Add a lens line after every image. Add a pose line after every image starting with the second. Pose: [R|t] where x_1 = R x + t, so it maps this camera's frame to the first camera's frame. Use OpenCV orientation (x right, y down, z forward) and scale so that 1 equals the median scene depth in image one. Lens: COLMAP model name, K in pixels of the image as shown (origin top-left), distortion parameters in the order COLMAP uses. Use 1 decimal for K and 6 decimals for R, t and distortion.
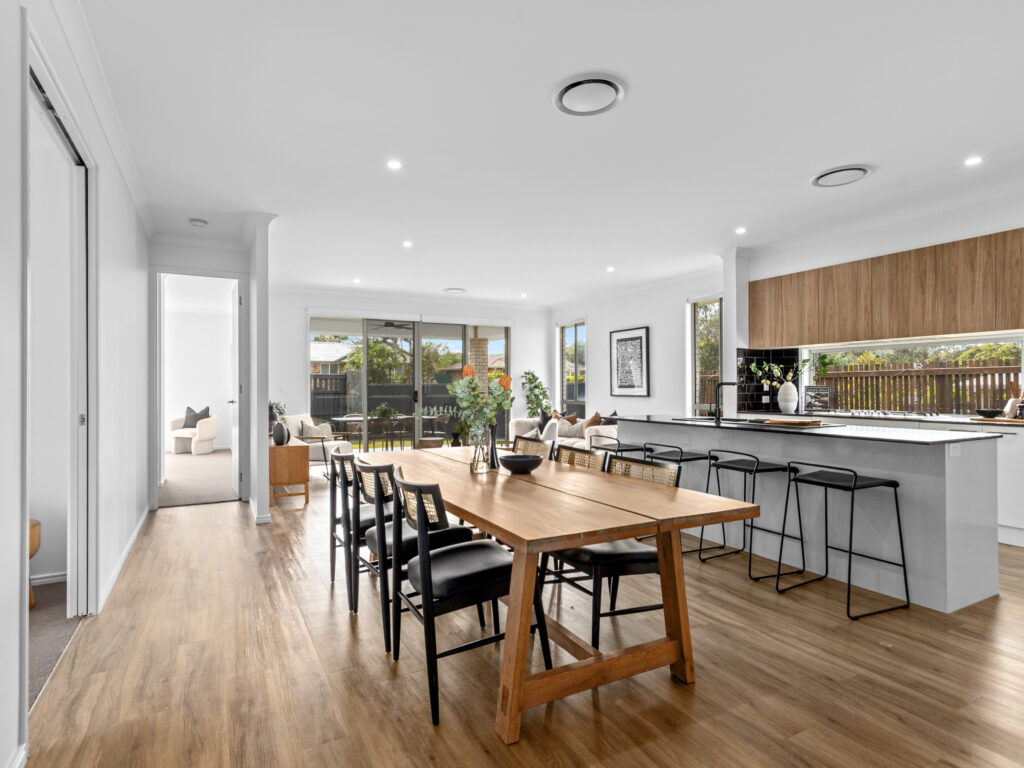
lens RADIAL K [[509.2, 0, 502.5], [0, 509.2, 386.5], [0, 0, 1]] dist [-0.000164, 0.000070]
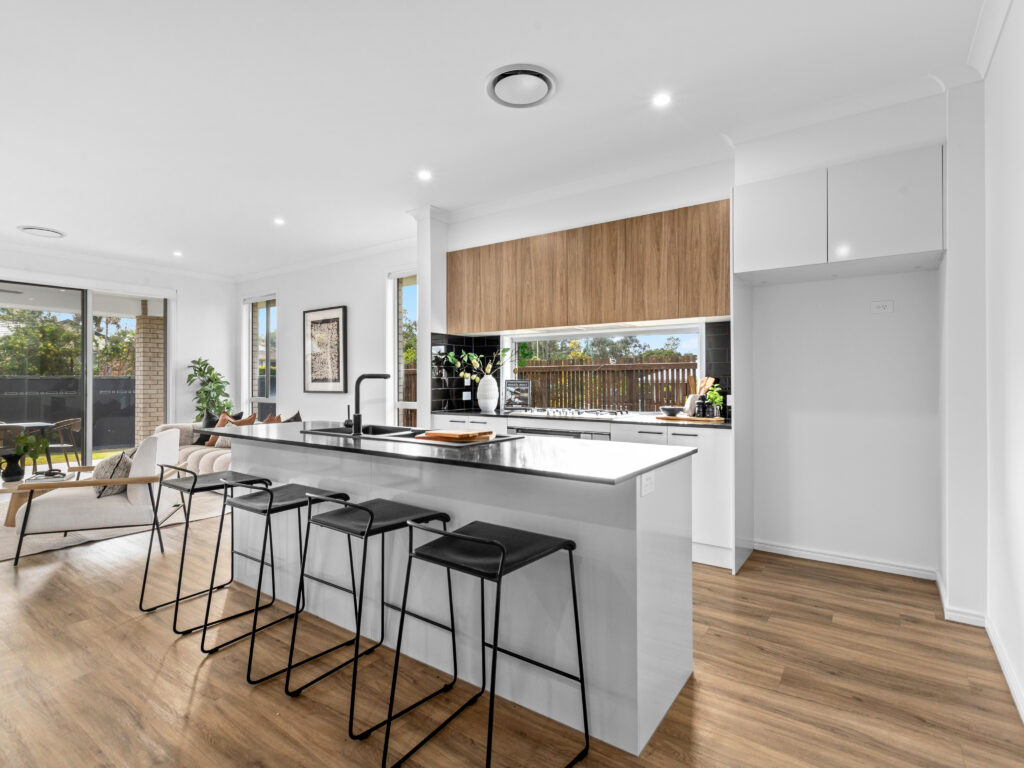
lens RADIAL K [[509.2, 0, 506.3], [0, 509.2, 375.7], [0, 0, 1]] dist [-0.000164, 0.000070]
pose [[0.890620, 0.006117, 0.454707, 0.216747], [-0.001867, 0.999950, -0.009794, 0.000158], [-0.454745, 0.007874, 0.890587, 0.251634]]
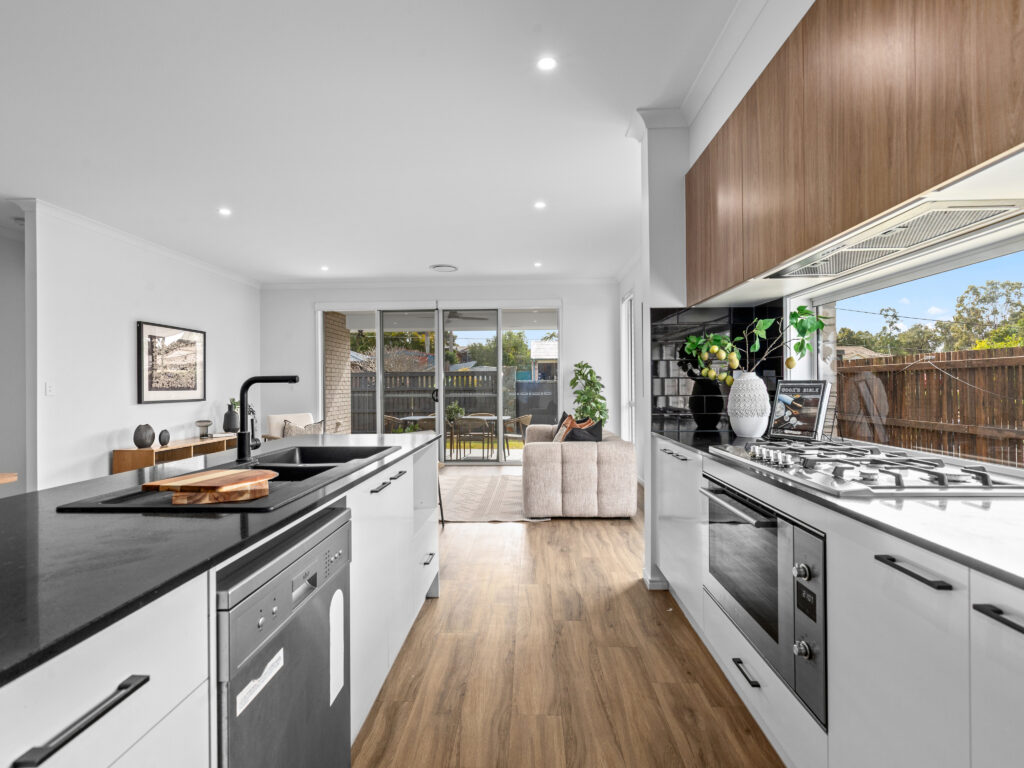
lens RADIAL K [[509.2, 0, 507.6], [0, 509.2, 384.9], [0, 0, 1]] dist [-0.000164, 0.000070]
pose [[0.868878, -0.003383, -0.495014, 0.630511], [0.005996, 0.999975, 0.003689, -0.000622], [0.494989, -0.006173, 0.868877, 0.515368]]
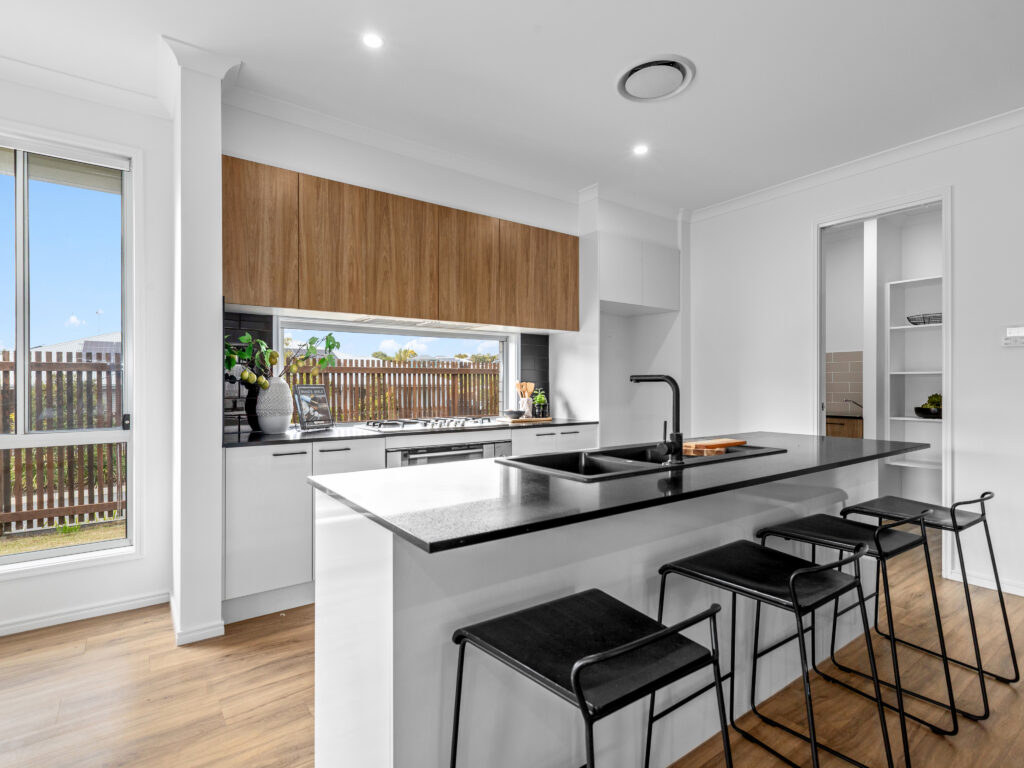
lens RADIAL K [[509.2, 0, 509.7], [0, 509.2, 385.8], [0, 0, 1]] dist [-0.000164, 0.000070]
pose [[-0.133690, 0.001606, 0.991022, 0.005238], [0.002849, 0.999995, -0.001237, 0.001457], [-0.991019, 0.002658, -0.133694, 0.872017]]
